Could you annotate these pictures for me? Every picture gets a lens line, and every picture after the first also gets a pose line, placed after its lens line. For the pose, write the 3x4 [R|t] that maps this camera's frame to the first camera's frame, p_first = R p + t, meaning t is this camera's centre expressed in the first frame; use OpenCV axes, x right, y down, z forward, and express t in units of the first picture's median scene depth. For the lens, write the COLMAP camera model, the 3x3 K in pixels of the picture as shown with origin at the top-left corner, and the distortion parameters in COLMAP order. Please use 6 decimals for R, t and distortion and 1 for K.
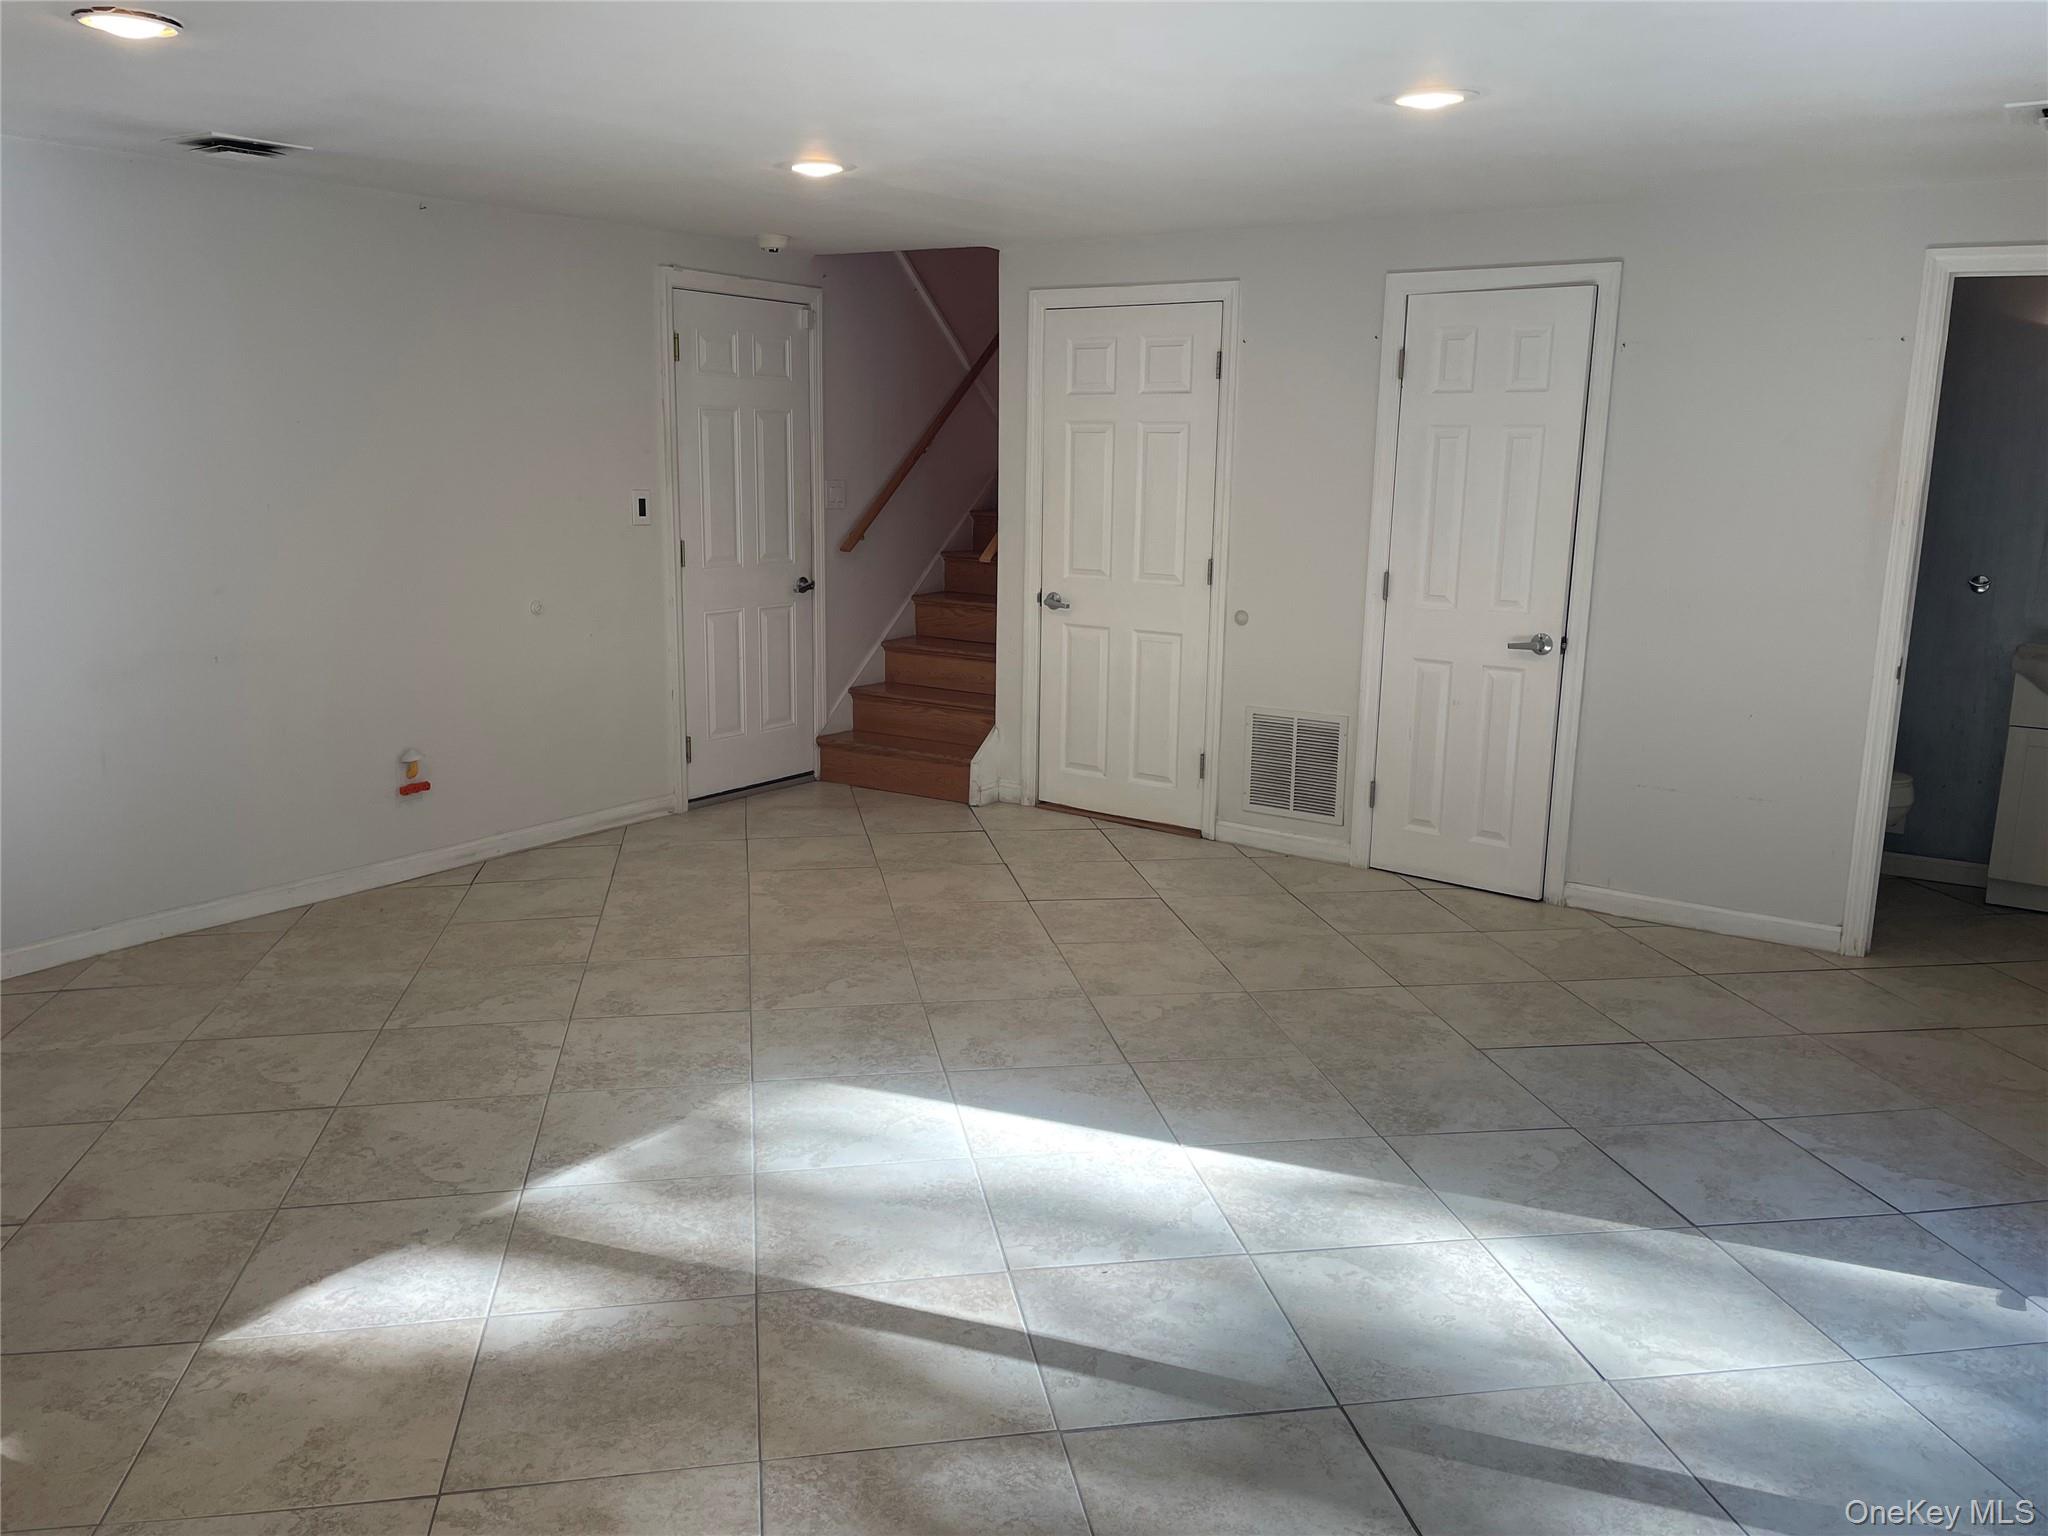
lens RADIAL K [[1543.6, 0, 1021.8], [0, 1543.6, 769.1], [0, 0, 1]] dist [0.037763, -0.026063]
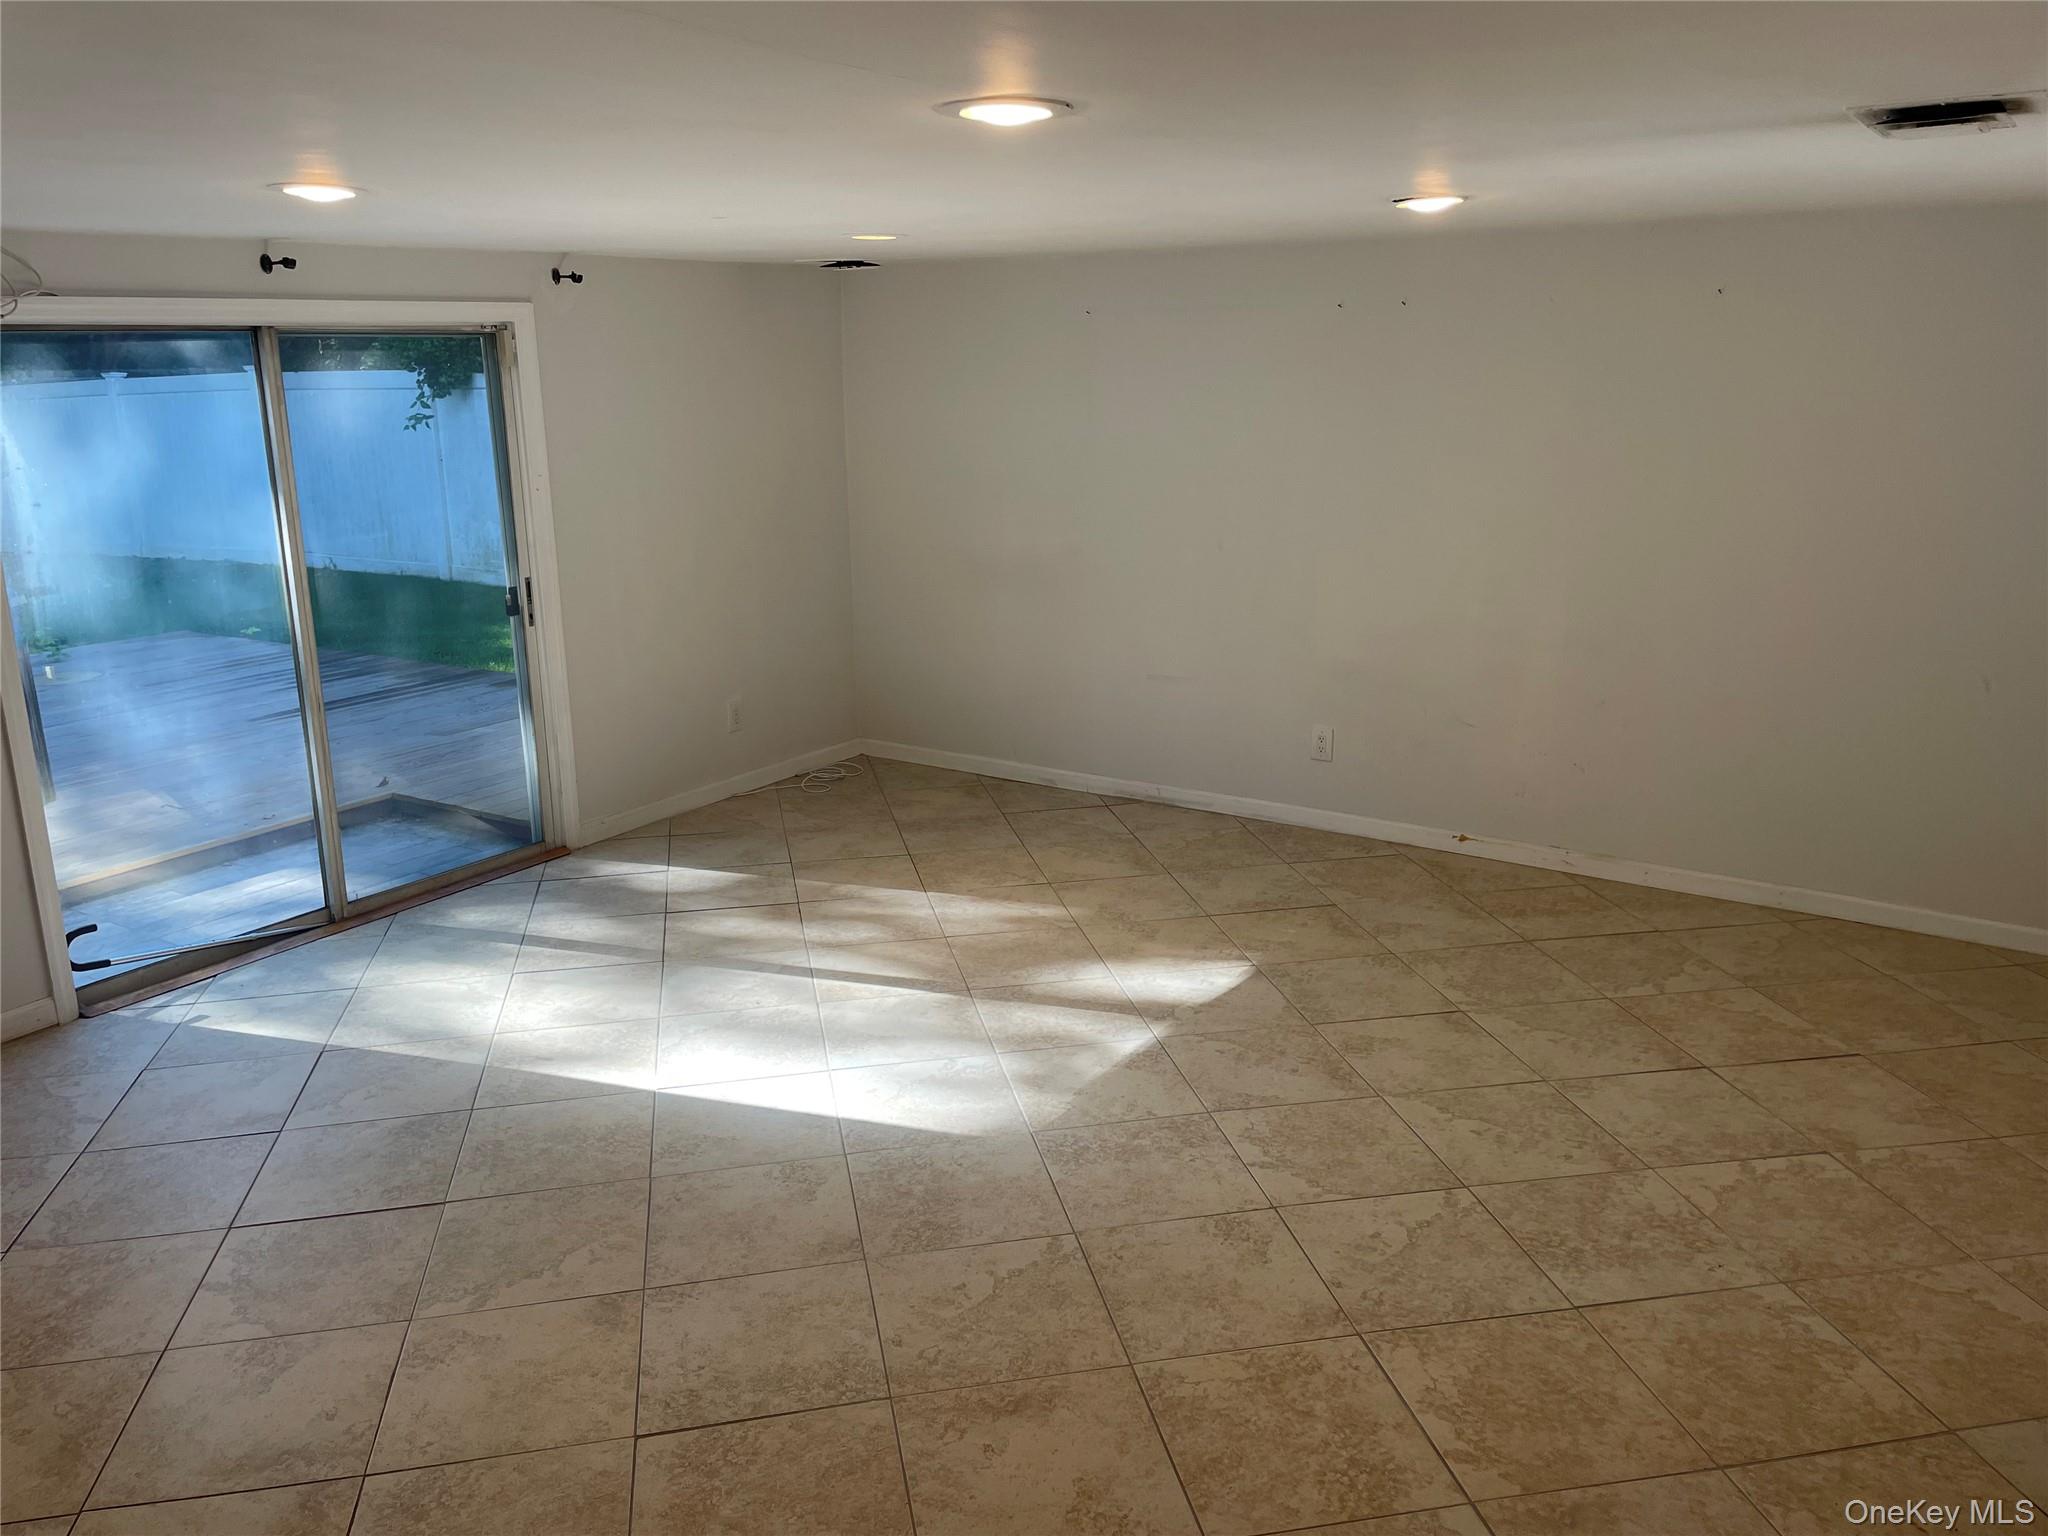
lens RADIAL K [[1543.6, 0, 1023.6], [0, 1543.6, 766.1], [0, 0, 1]] dist [0.037763, -0.026063]
pose [[-0.999750, 0.001174, -0.022321, -0.145329], [-0.009047, 0.891903, 0.452137, -0.489084], [0.020439, 0.452226, -0.891669, 1.812366]]
